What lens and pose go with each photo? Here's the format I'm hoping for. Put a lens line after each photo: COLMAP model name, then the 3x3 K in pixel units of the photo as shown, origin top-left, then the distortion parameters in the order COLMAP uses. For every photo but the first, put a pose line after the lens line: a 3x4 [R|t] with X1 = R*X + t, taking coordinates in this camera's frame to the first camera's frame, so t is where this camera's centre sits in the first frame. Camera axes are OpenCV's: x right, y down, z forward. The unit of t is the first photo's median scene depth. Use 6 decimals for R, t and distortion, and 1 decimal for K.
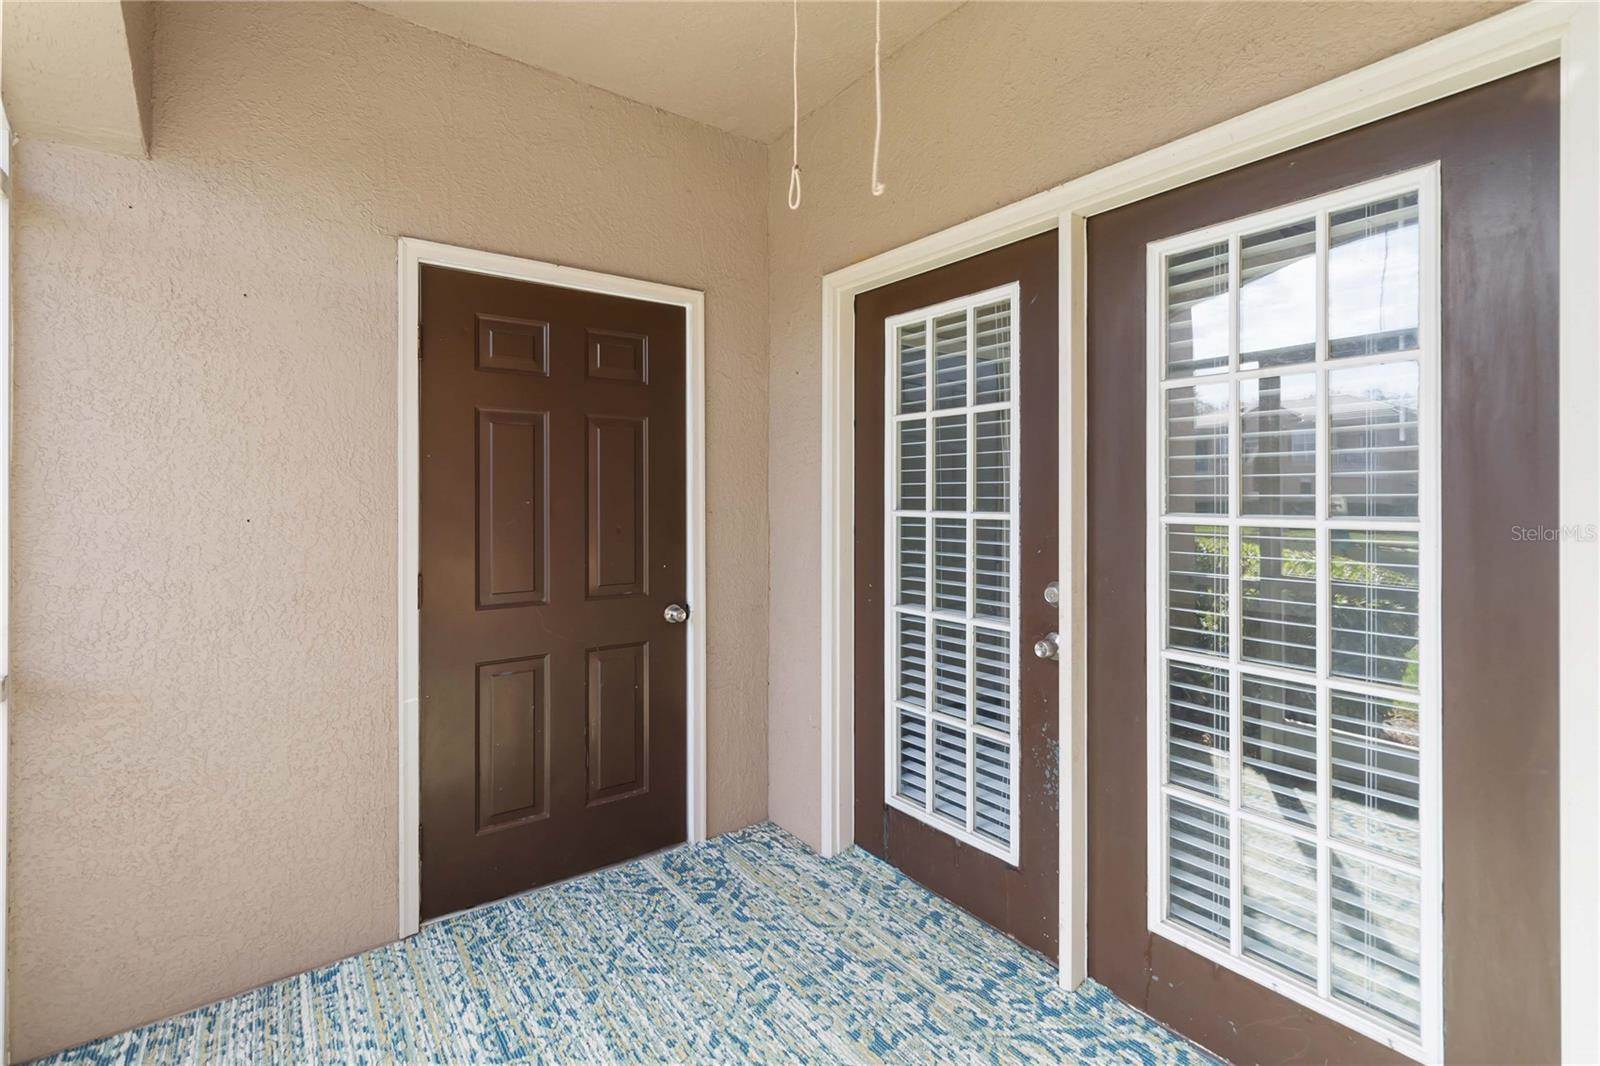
lens RADIAL K [[745.2, 0, 796.0], [0, 745.2, 482.4], [0, 0, 1]] dist [-0.001270, -0.000519]
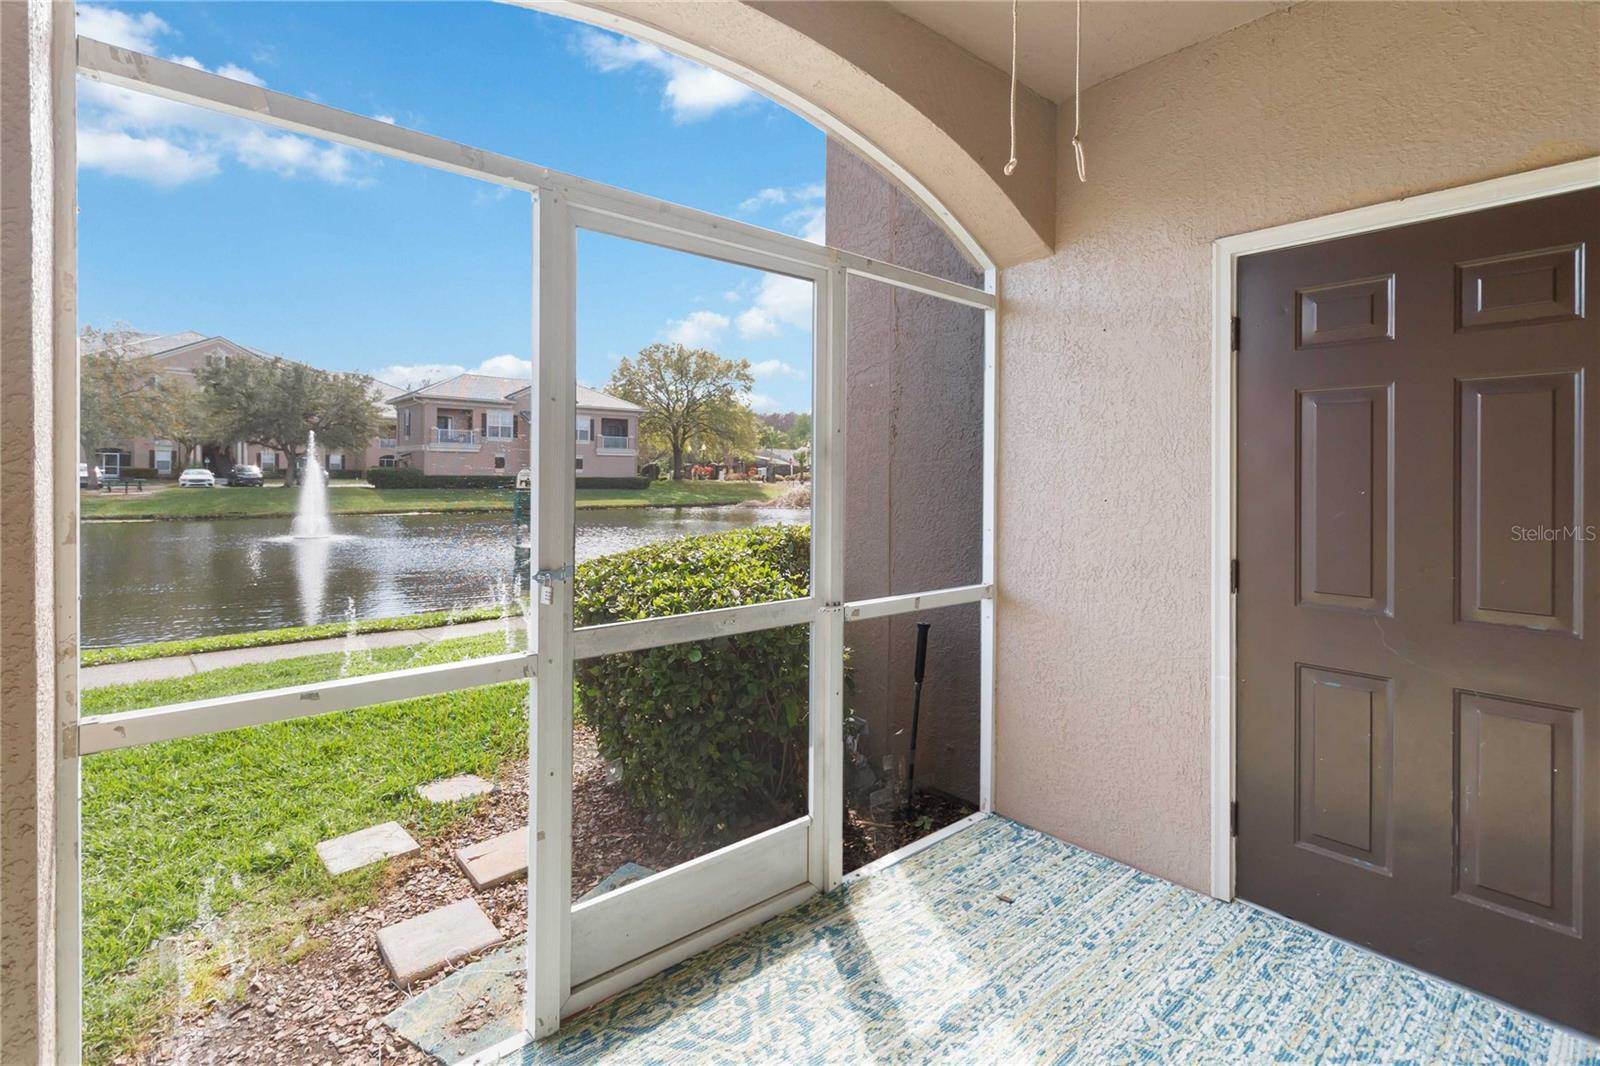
lens RADIAL K [[745.2, 0, 801.2], [0, 745.2, 476.4], [0, 0, 1]] dist [-0.001270, -0.000519]
pose [[0.080762, -0.003570, -0.996727, 0.526355], [0.005782, 0.999978, -0.003113, 0.008833], [0.996717, -0.005512, 0.080781, 0.350421]]
